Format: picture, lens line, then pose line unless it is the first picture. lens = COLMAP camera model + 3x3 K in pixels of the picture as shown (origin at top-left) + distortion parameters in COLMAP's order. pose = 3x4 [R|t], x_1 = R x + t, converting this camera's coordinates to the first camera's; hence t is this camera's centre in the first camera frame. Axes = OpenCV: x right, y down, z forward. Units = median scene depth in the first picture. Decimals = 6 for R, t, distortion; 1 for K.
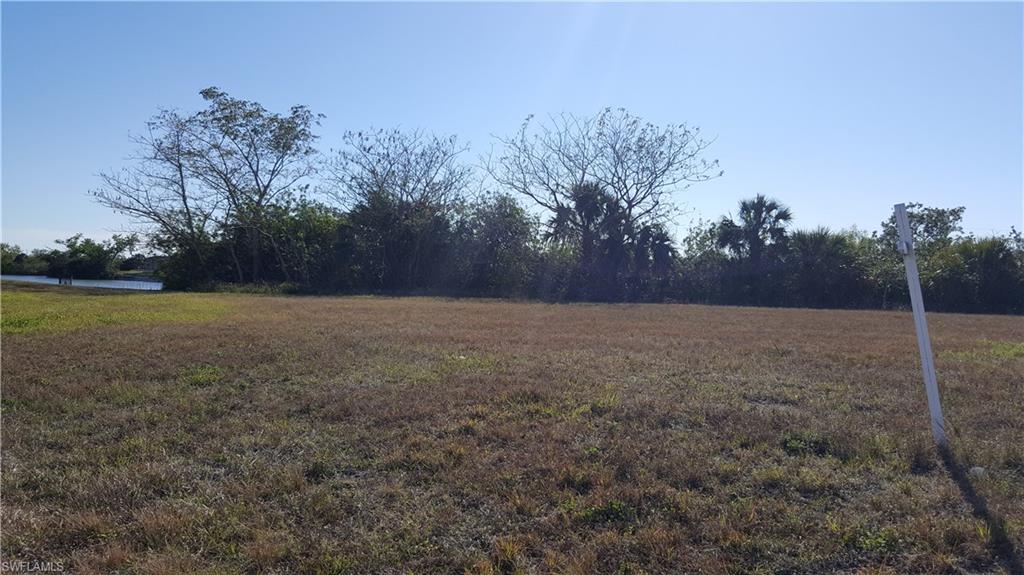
lens RADIAL K [[813.1, 0, 508.8], [0, 813.1, 305.3], [0, 0, 1]] dist [0.137540, -0.243178]
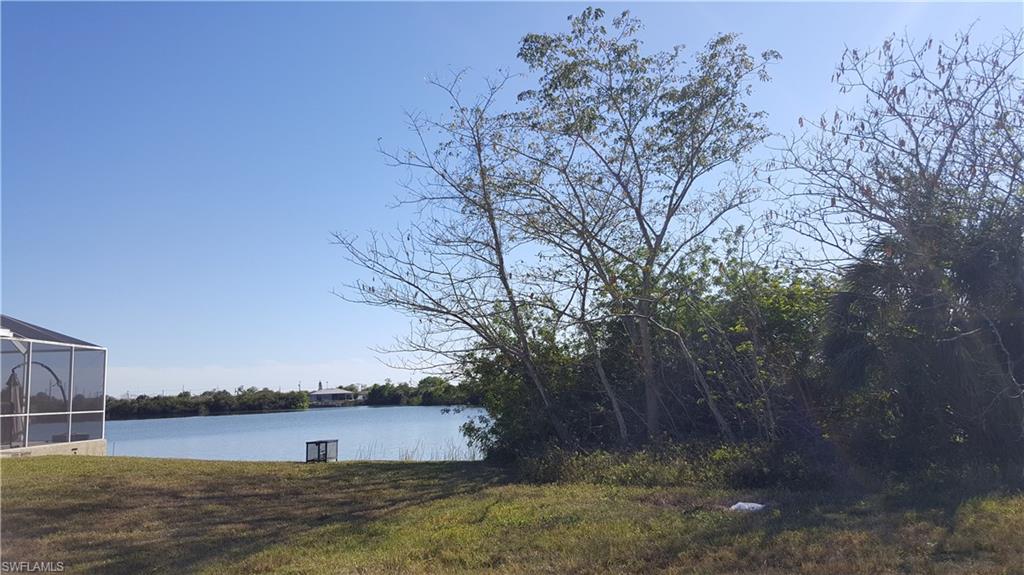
lens RADIAL K [[821.1, 0, 517.6], [0, 821.1, 272.9], [0, 0, 1]] dist [0.229350, -0.267466]
pose [[0.892713, -0.121533, -0.433928, -0.153891], [0.043755, 0.981773, -0.184954, -0.034287], [0.448496, 0.146124, 0.881759, 0.514522]]
